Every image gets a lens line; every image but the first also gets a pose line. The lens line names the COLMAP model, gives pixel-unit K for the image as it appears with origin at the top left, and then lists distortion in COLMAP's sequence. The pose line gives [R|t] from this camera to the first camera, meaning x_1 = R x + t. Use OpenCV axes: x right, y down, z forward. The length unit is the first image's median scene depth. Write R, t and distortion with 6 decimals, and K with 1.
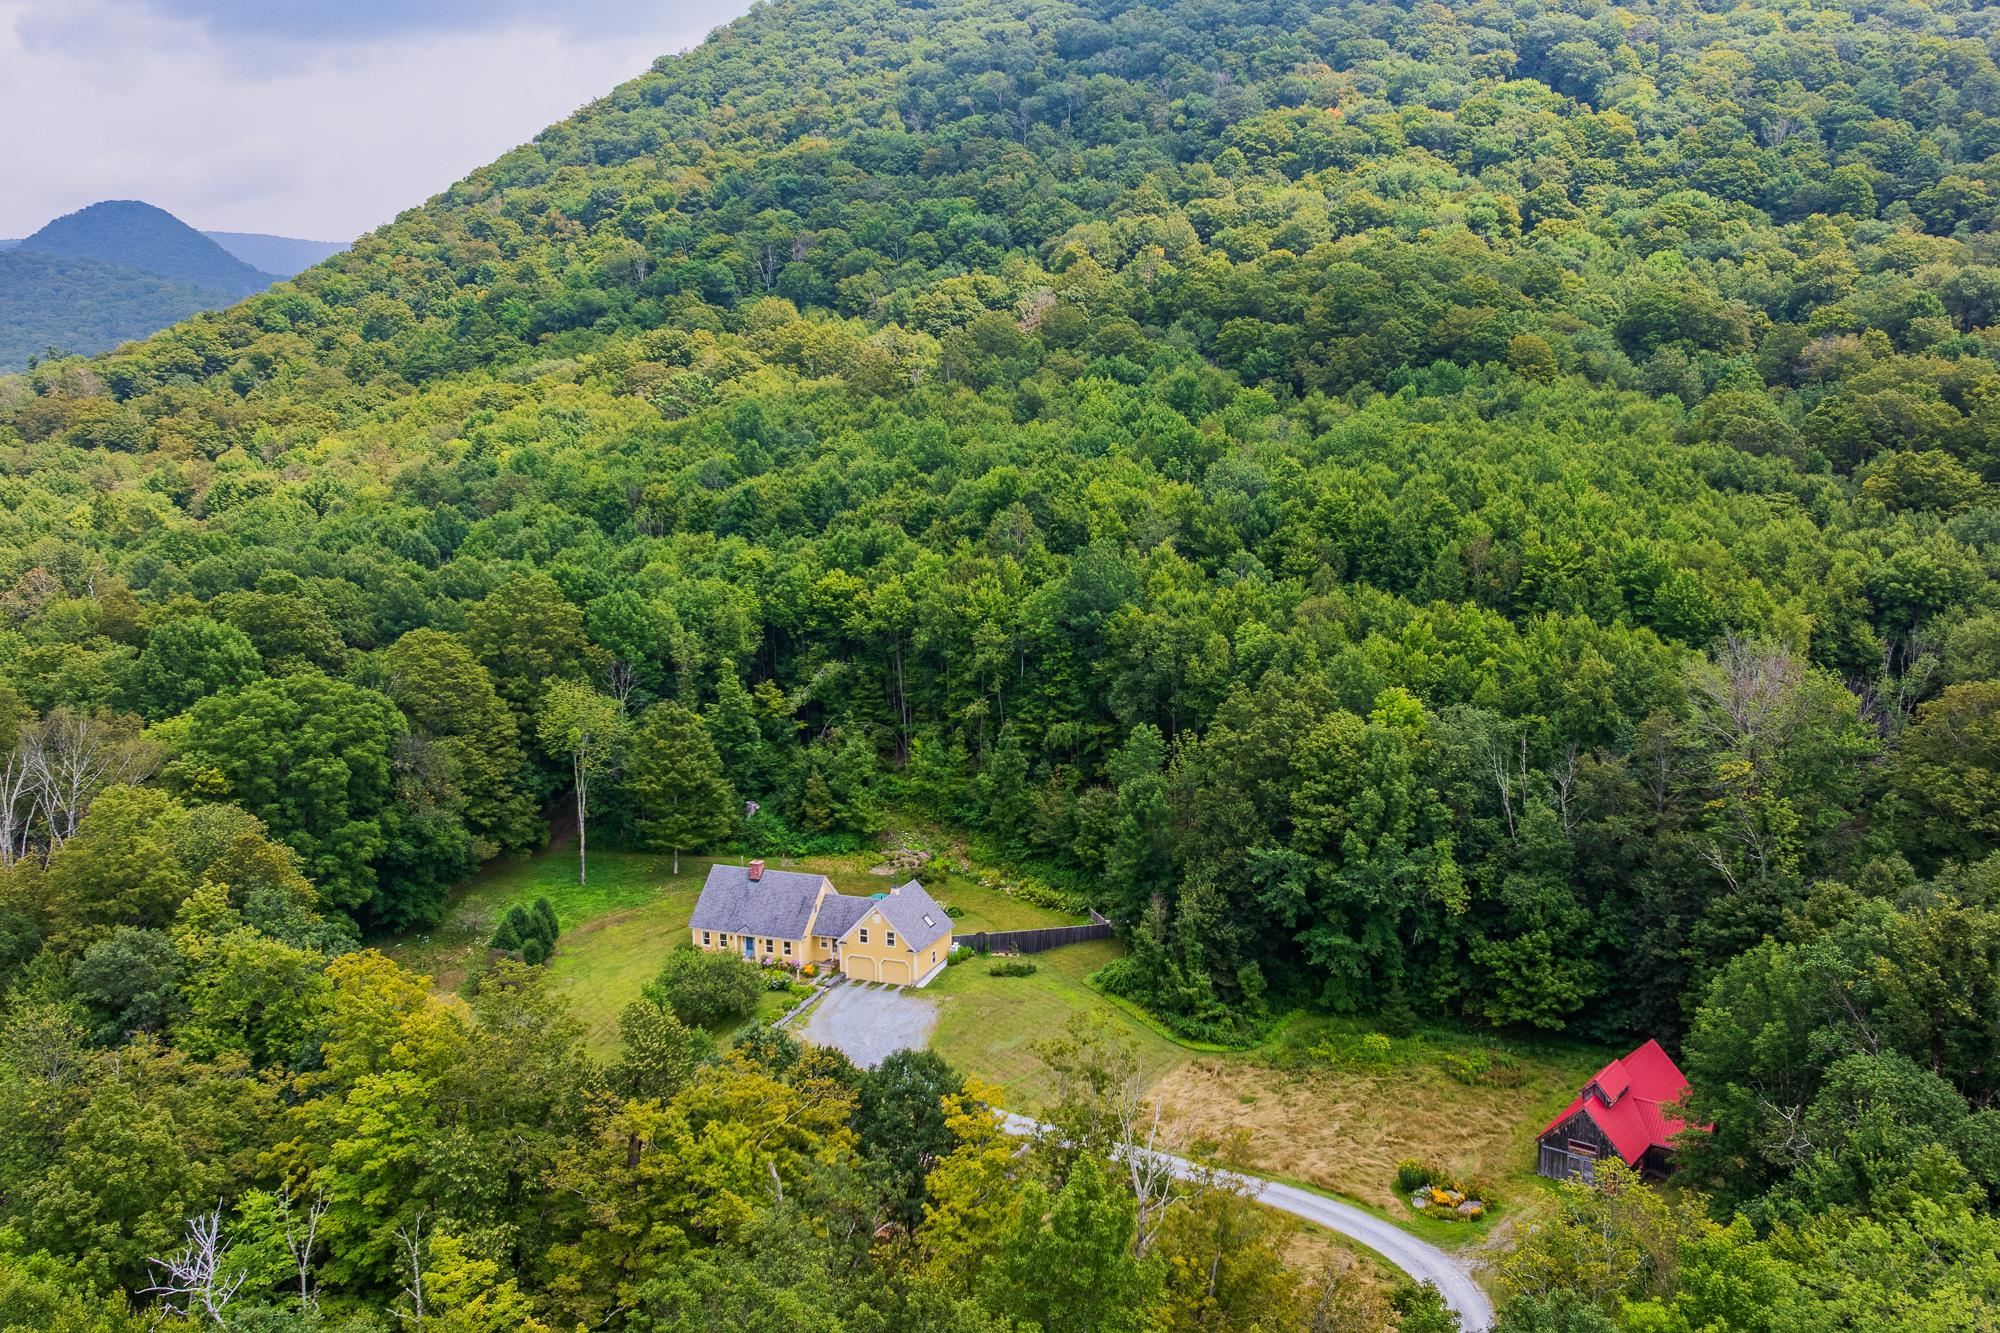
lens RADIAL K [[1639.0, 0, 1063.1], [0, 1639.0, 669.1], [0, 0, 1]] dist [-0.014698, -0.000454]
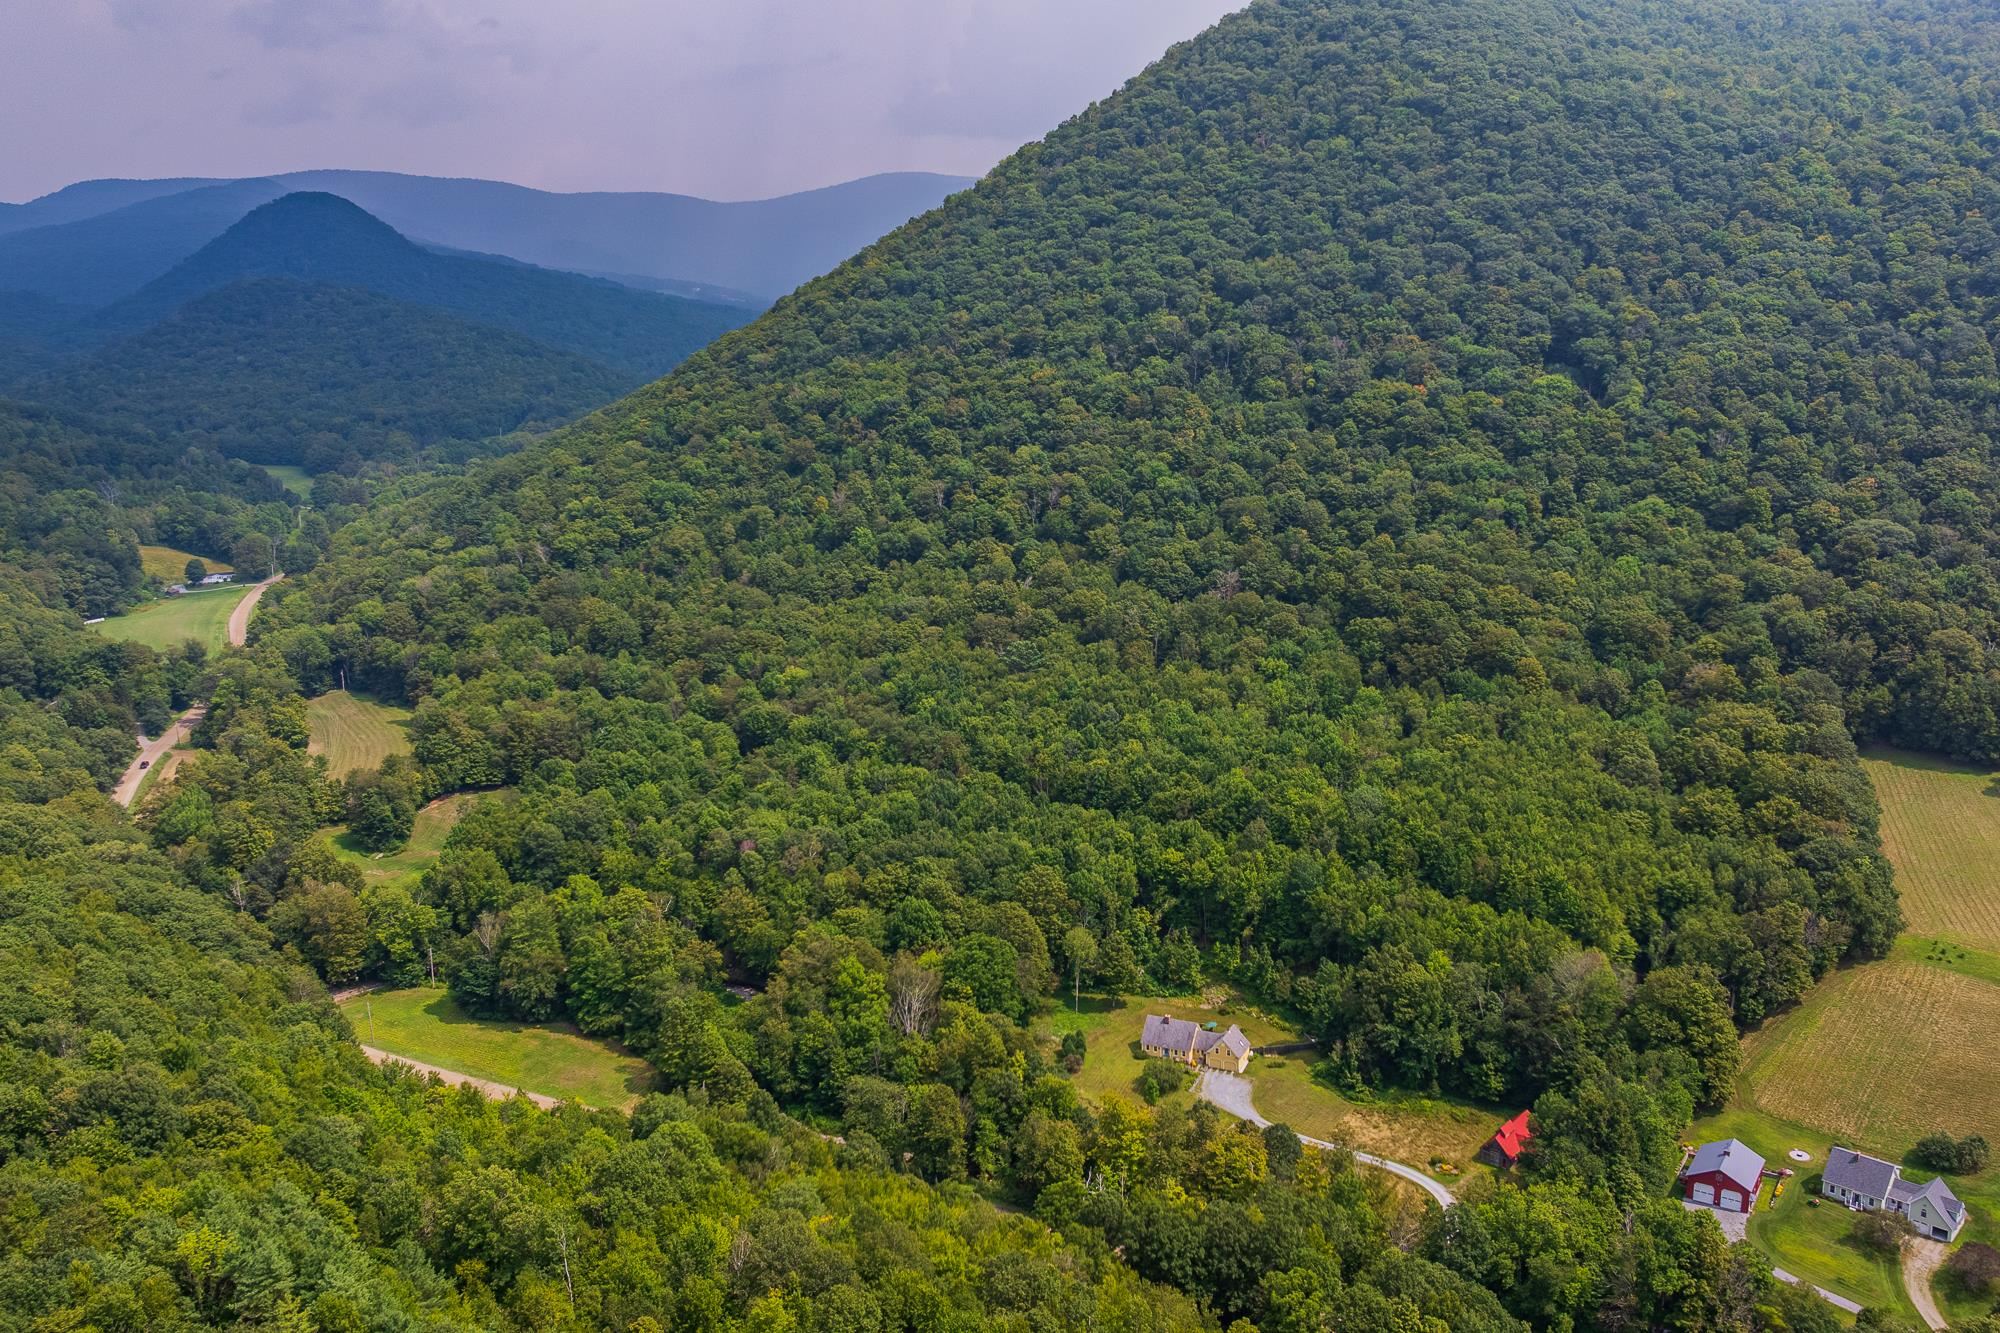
lens RADIAL K [[1639.0, 0, 1063.1], [0, 1639.0, 669.1], [0, 0, 1]] dist [-0.014698, -0.000454]
pose [[0.998969, 0.011793, -0.043847, -0.228815], [-0.009063, 0.998038, 0.061949, -0.508622], [0.044491, -0.061487, 0.997116, -1.297281]]
